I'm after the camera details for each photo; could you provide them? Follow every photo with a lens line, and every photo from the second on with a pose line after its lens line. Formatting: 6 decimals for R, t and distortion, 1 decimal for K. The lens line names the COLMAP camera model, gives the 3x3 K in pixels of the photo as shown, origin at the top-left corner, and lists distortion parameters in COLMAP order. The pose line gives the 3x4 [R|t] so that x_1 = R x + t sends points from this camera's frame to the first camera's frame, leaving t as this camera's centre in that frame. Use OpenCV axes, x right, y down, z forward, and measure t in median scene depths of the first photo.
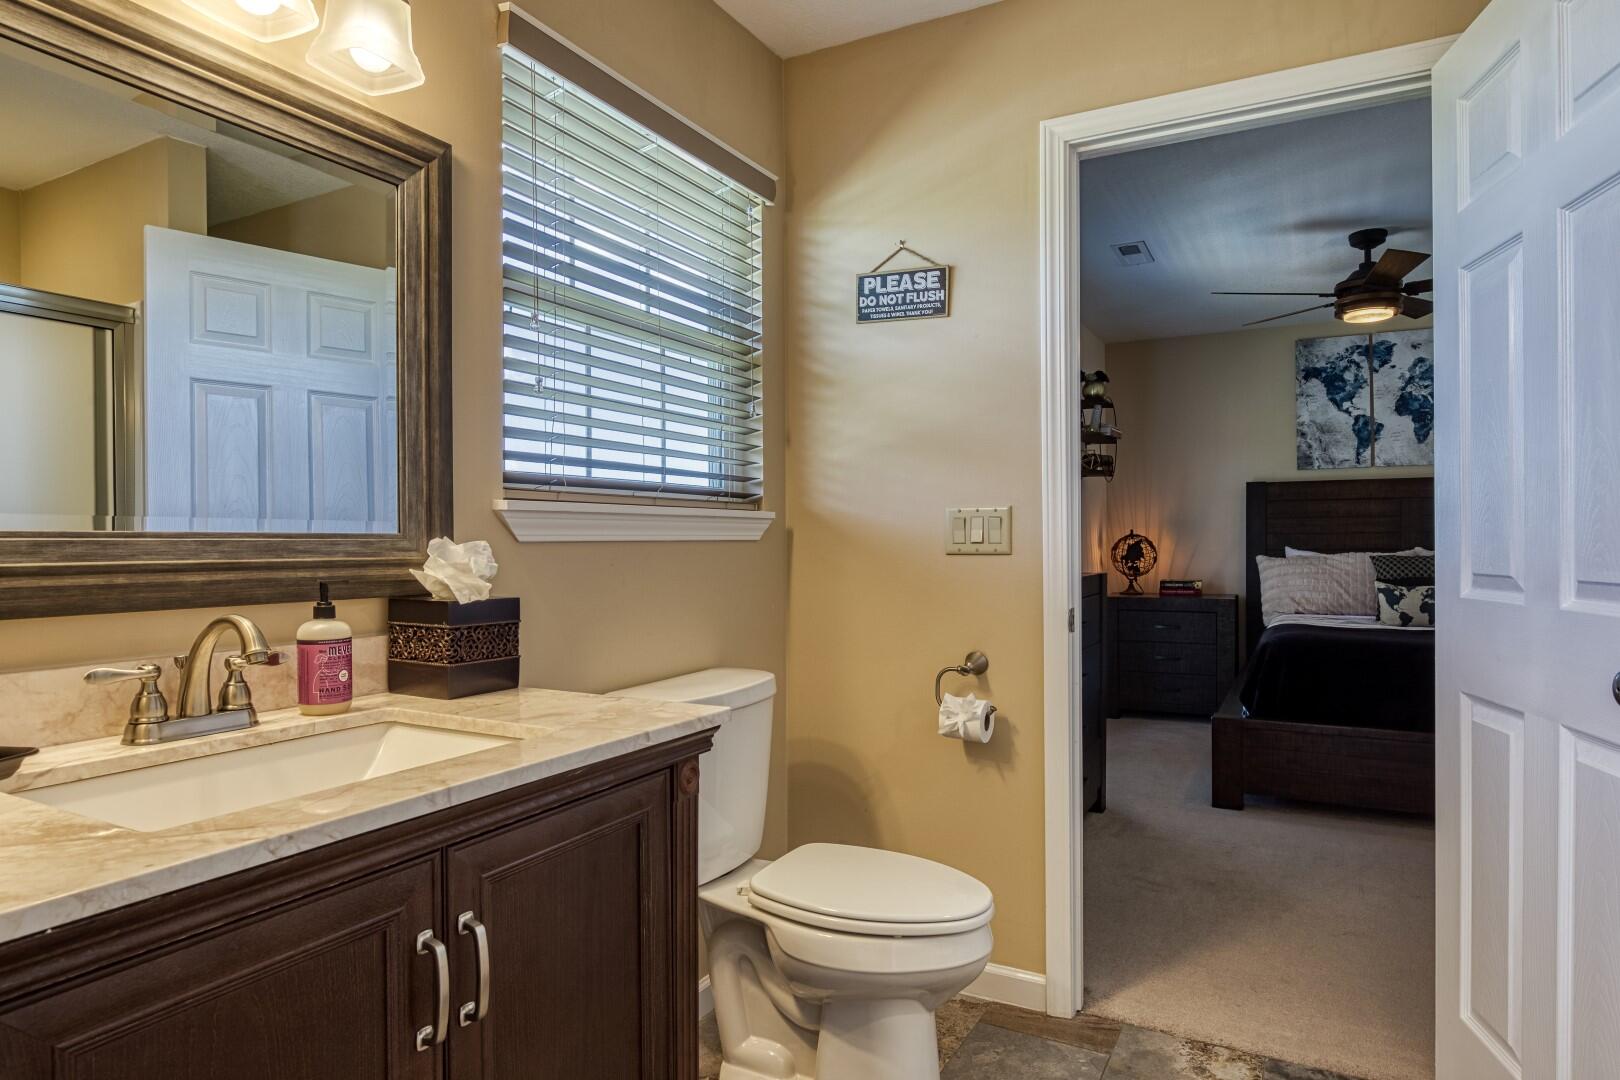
lens RADIAL K [[925.8, 0, 810.0], [0, 925.8, 540.0], [0, 0, 1]] dist [0.007927, 0.000262]
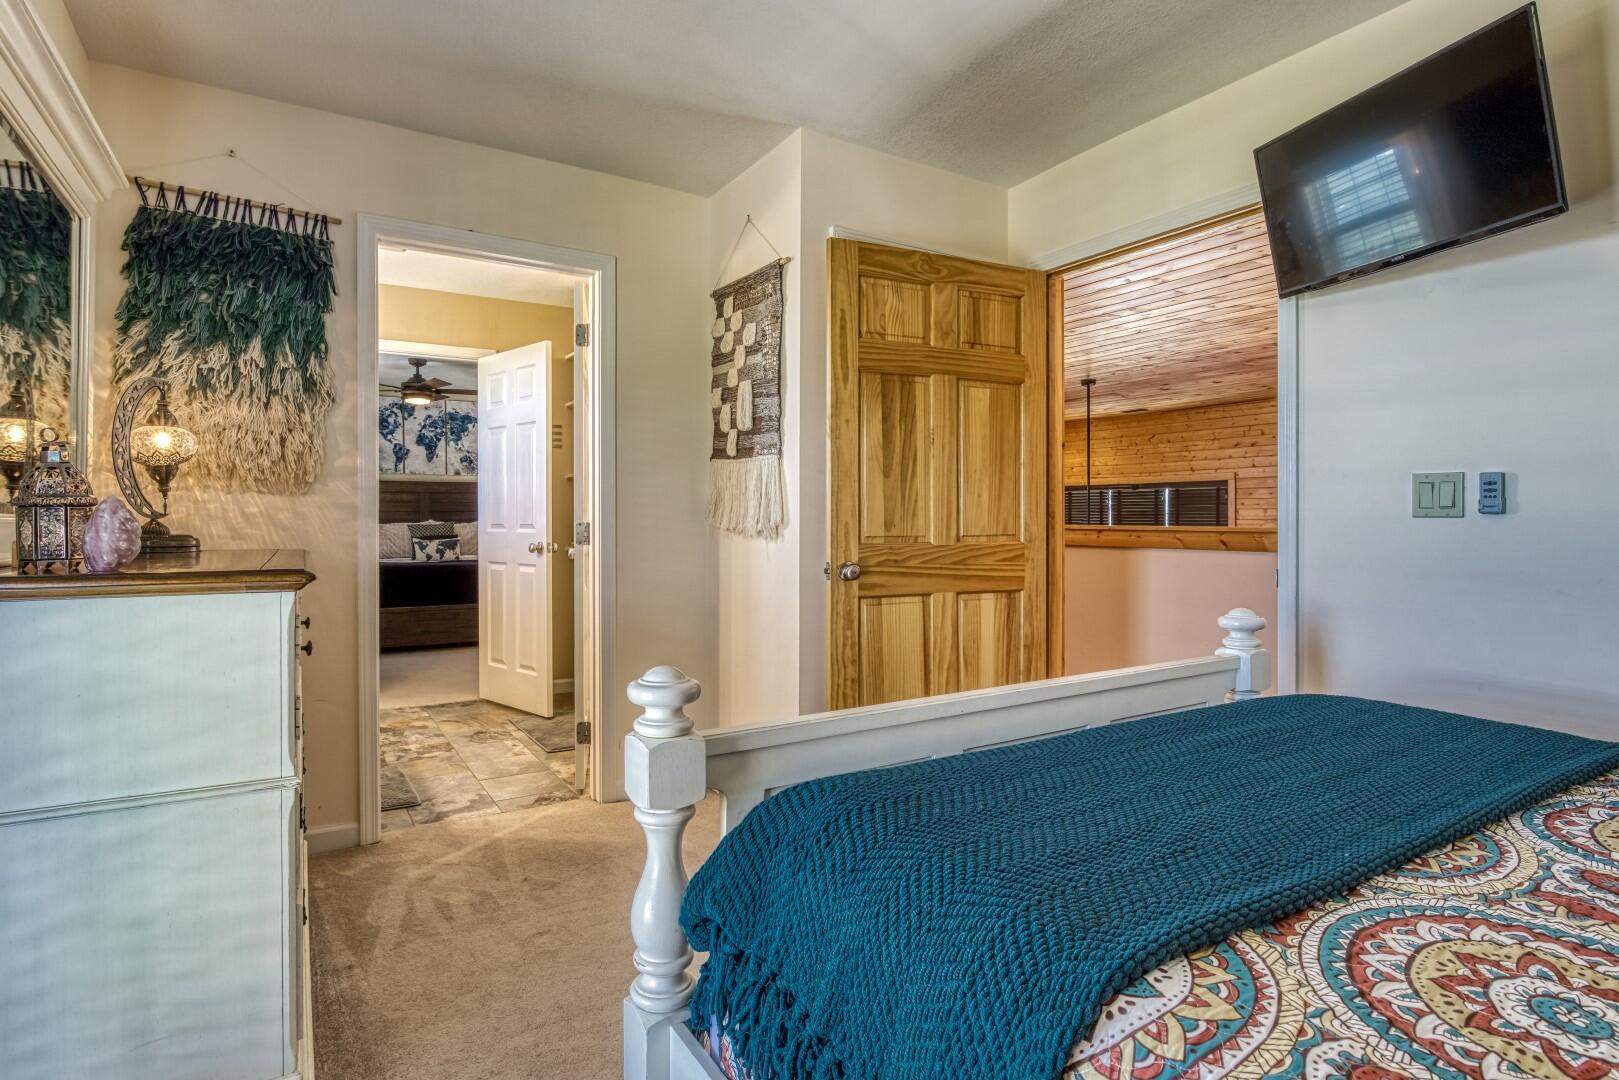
lens RADIAL K [[776.5, 0, 809.7], [0, 776.5, 512.0], [0, 0, 1]] dist [-0.000211, 0.000015]
pose [[0.464029, 0.003979, 0.885811, -0.330010], [0.003731, 0.999972, -0.006447, 0.004881], [-0.885812, 0.006297, 0.464002, -0.348451]]
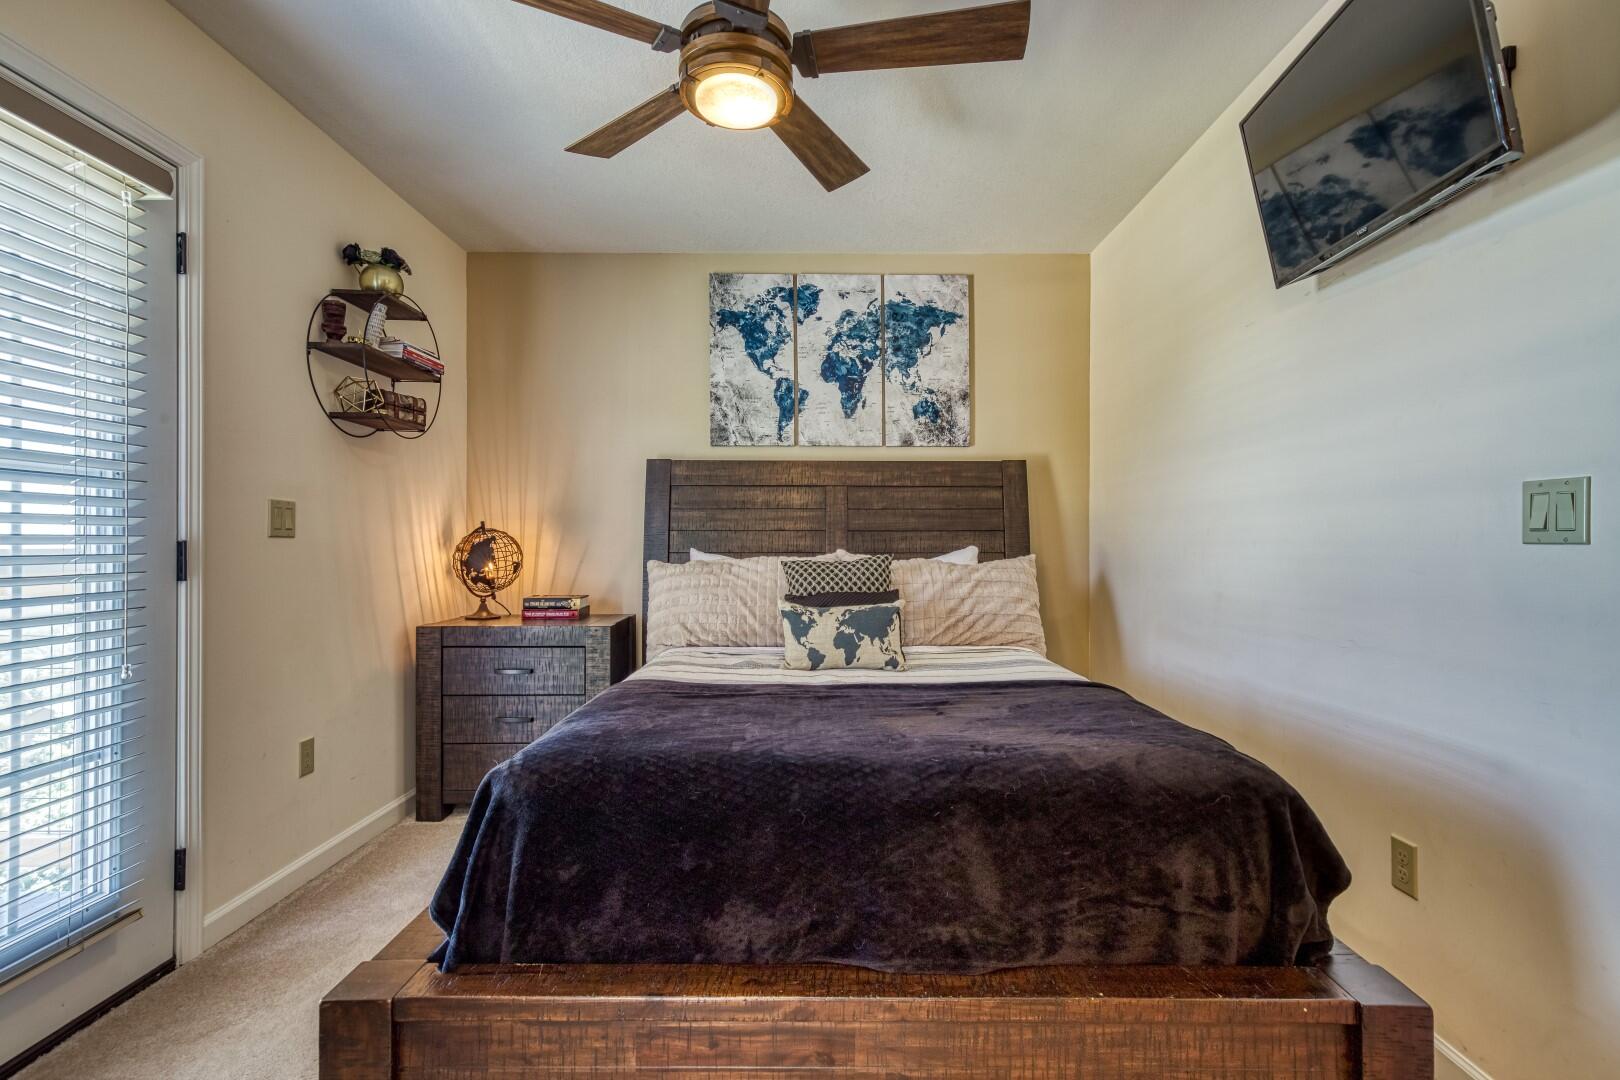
lens RADIAL K [[763.5, 0, 810.0], [0, 763.5, 540.0], [0, 0, 1]] dist [-0.000663, 0.000207]
pose [[0.878323, 0.010973, 0.477941, 0.311968], [-0.007395, 0.999929, -0.009367, 0.005571], [-0.478010, 0.004693, 0.878342, 0.434729]]
